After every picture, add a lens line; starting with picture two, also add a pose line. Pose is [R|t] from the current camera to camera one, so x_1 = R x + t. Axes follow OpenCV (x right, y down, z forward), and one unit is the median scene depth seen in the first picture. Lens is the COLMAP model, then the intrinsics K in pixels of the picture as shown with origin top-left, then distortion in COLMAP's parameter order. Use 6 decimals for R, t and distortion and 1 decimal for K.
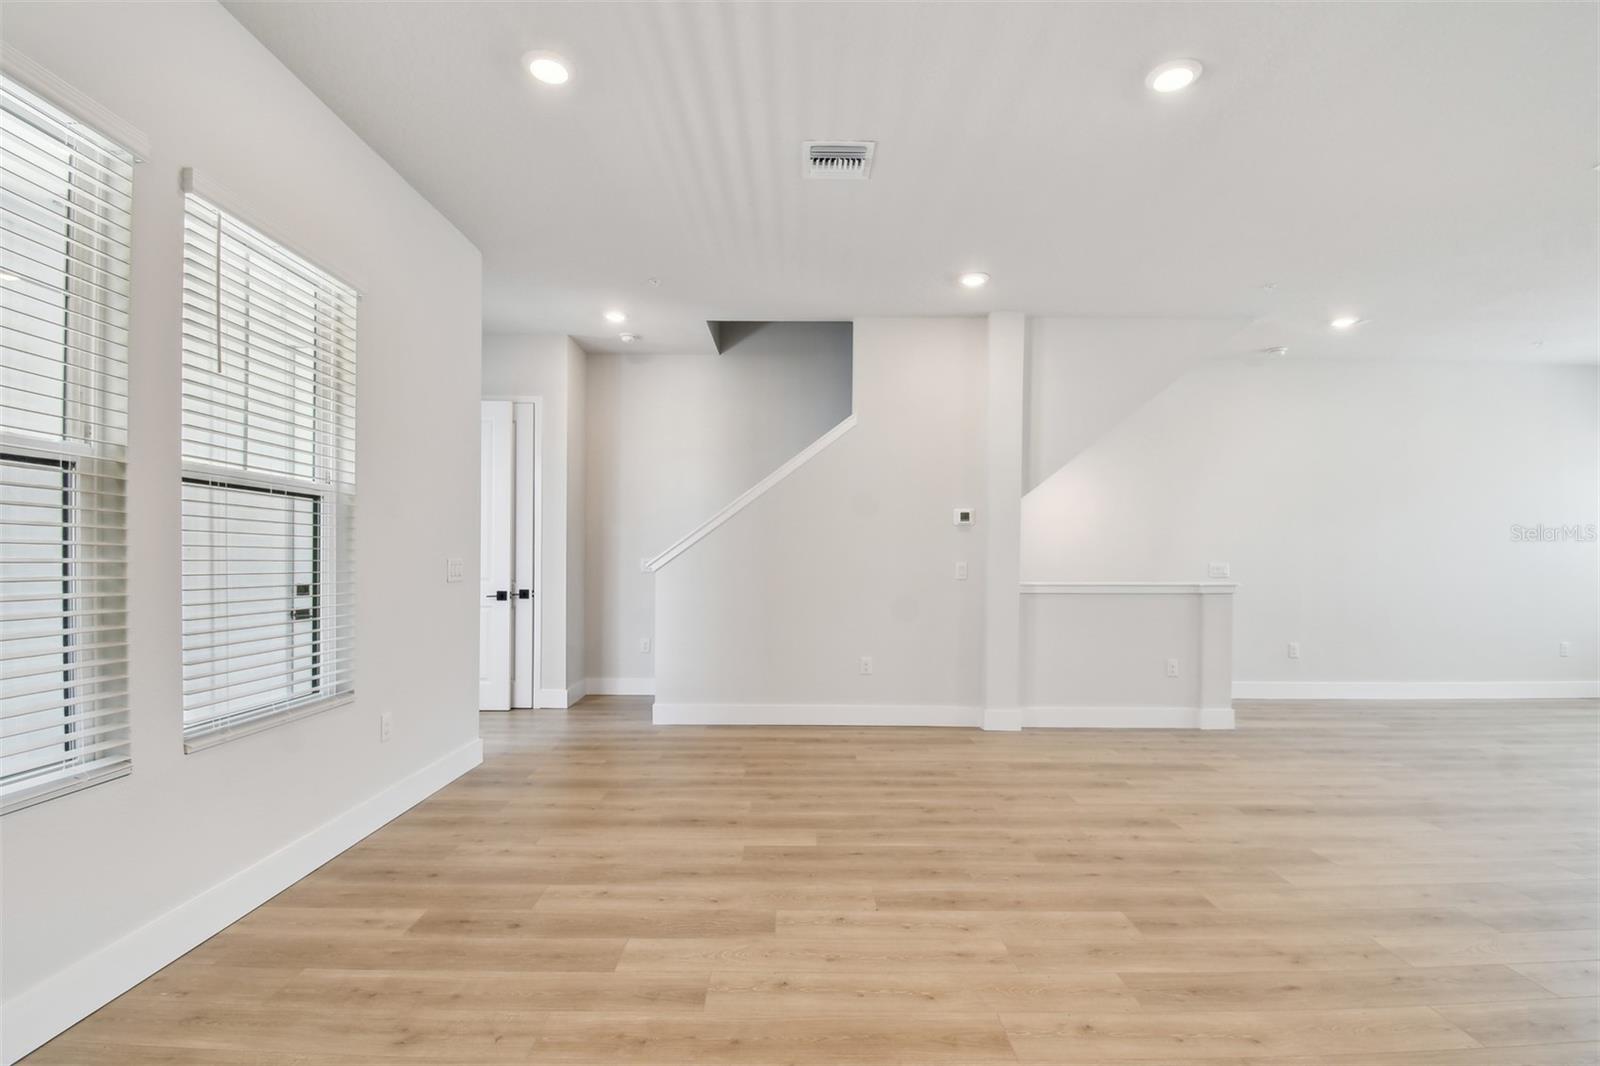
lens RADIAL K [[733.7, 0, 793.7], [0, 733.7, 560.5], [0, 0, 1]] dist [0.021296, -0.026152]
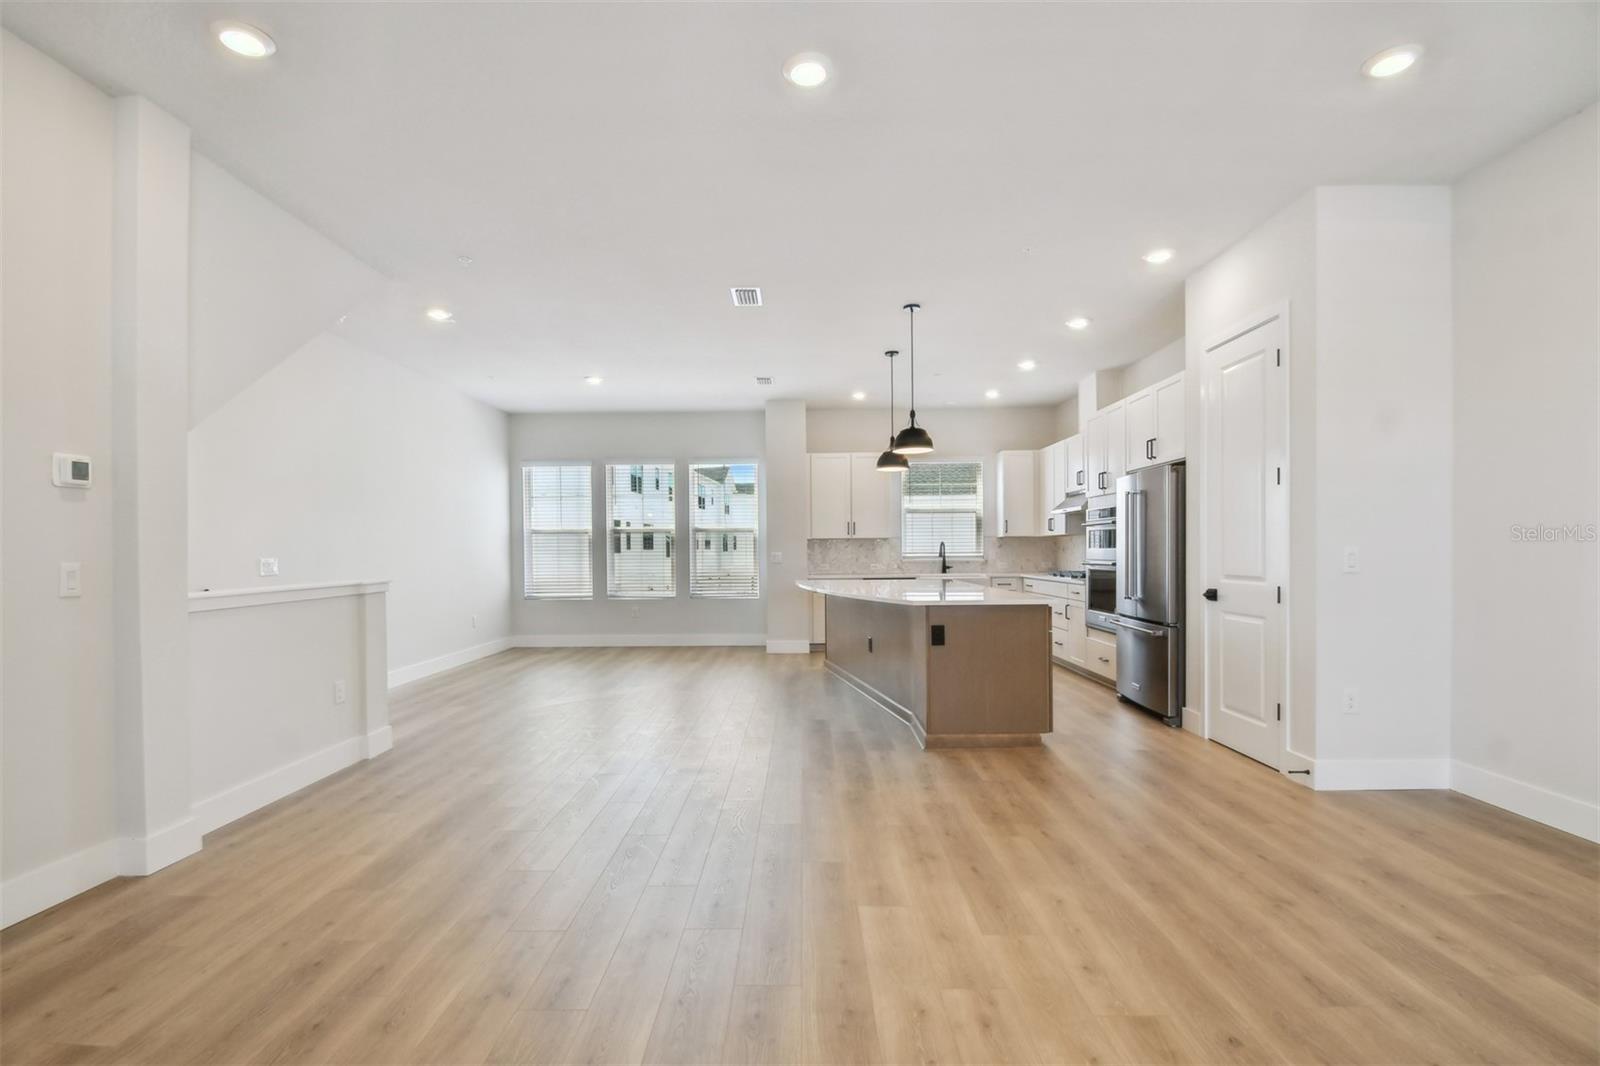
lens RADIAL K [[733.7, 0, 793.7], [0, 733.7, 560.5], [0, 0, 1]] dist [0.021296, -0.026152]
pose [[0.011881, -0.020169, 0.999726, -0.340217], [0.013798, 0.999705, 0.020005, -0.002633], [-0.999834, 0.013557, 0.012156, 0.688976]]
